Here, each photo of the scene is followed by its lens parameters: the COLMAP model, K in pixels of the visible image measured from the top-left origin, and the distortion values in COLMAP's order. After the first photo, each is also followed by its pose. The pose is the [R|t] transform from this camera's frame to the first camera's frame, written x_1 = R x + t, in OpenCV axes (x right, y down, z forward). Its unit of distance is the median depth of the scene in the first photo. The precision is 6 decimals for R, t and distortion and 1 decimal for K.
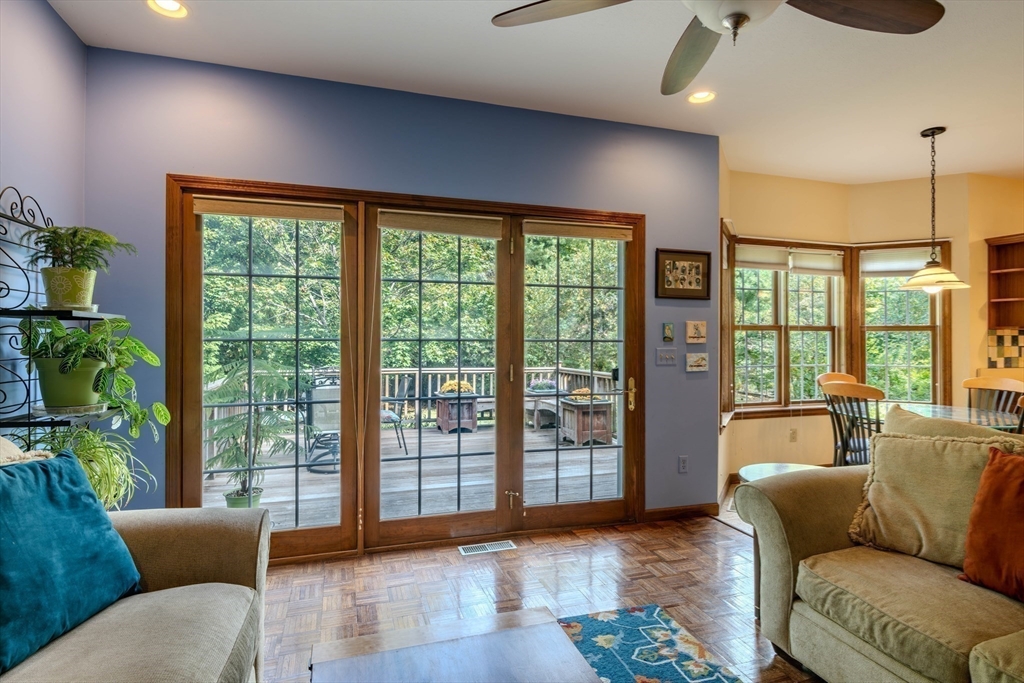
lens RADIAL K [[520.1, 0, 510.2], [0, 520.1, 332.3], [0, 0, 1]] dist [-0.006883, -0.000598]
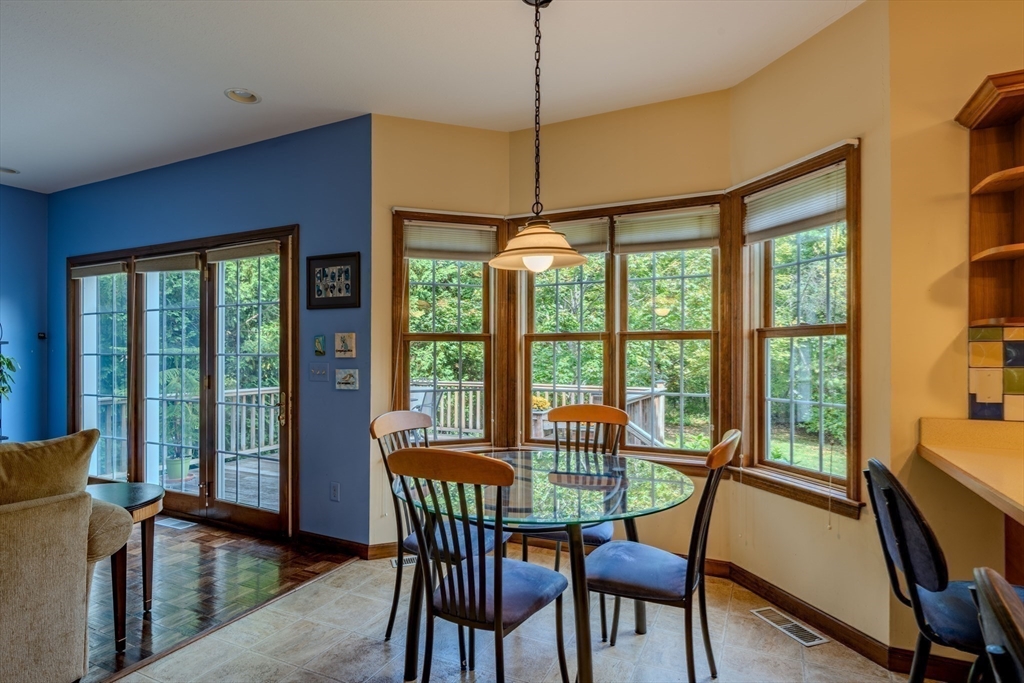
lens RADIAL K [[520.1, 0, 513.2], [0, 520.1, 350.7], [0, 0, 1]] dist [-0.006883, -0.000598]
pose [[0.738954, -0.007357, -0.673715, 0.934318], [0.009606, 0.999954, -0.000383, 0.009910], [0.673687, -0.006188, 0.738991, 0.433466]]
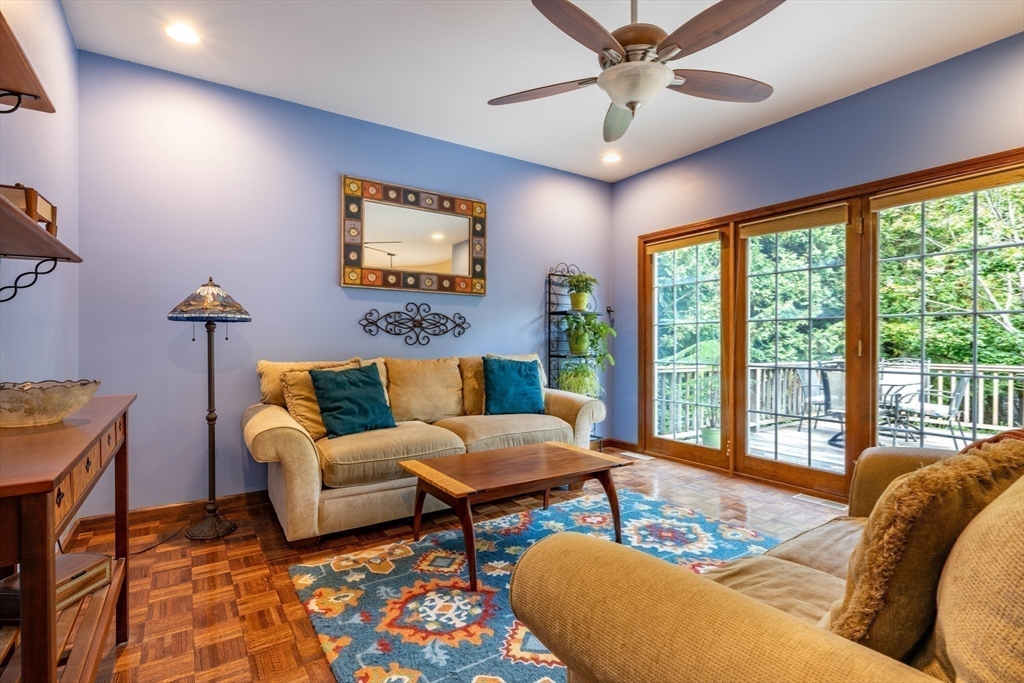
lens RADIAL K [[483.4, 0, 518.4], [0, 483.4, 339.0], [0, 0, 1]] dist [-0.000790, 0.000859]
pose [[0.289517, -0.008507, -0.957135, 0.521735], [0.006829, 0.999953, -0.006822, 0.044164], [0.957148, -0.004561, 0.289562, 0.047724]]
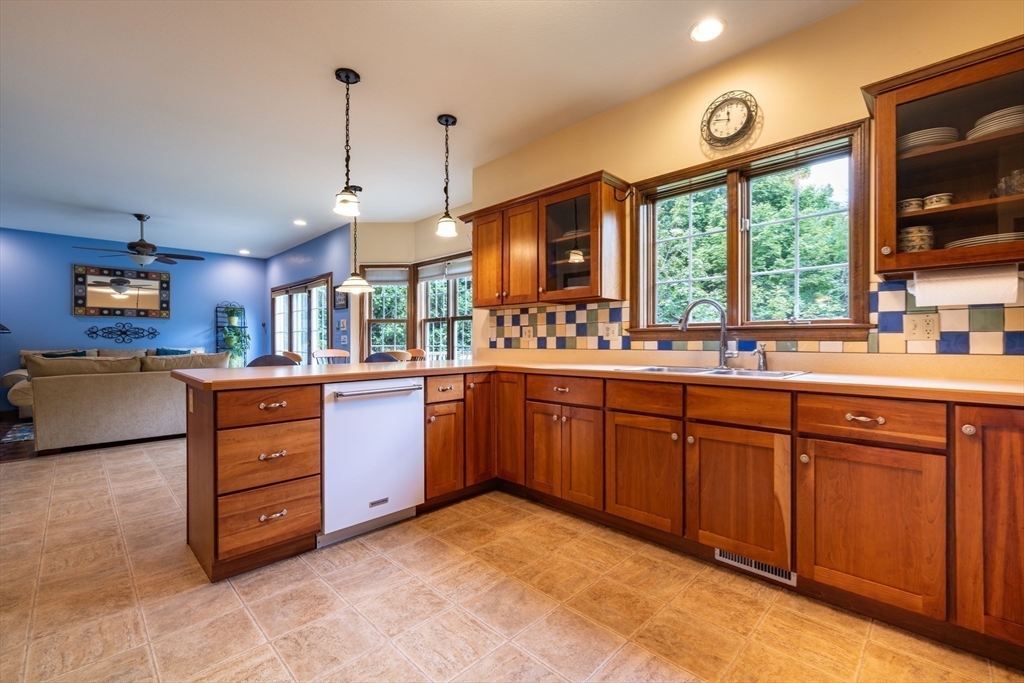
lens RADIAL K [[426.2, 0, 508.8], [0, 426.2, 336.9], [0, 0, 1]] dist [-0.001526, -0.000565]
pose [[0.477639, -0.012473, -0.878468, 1.704367], [0.011945, 0.999899, -0.007702, 0.054407], [0.878475, -0.006814, 0.477740, 0.619781]]
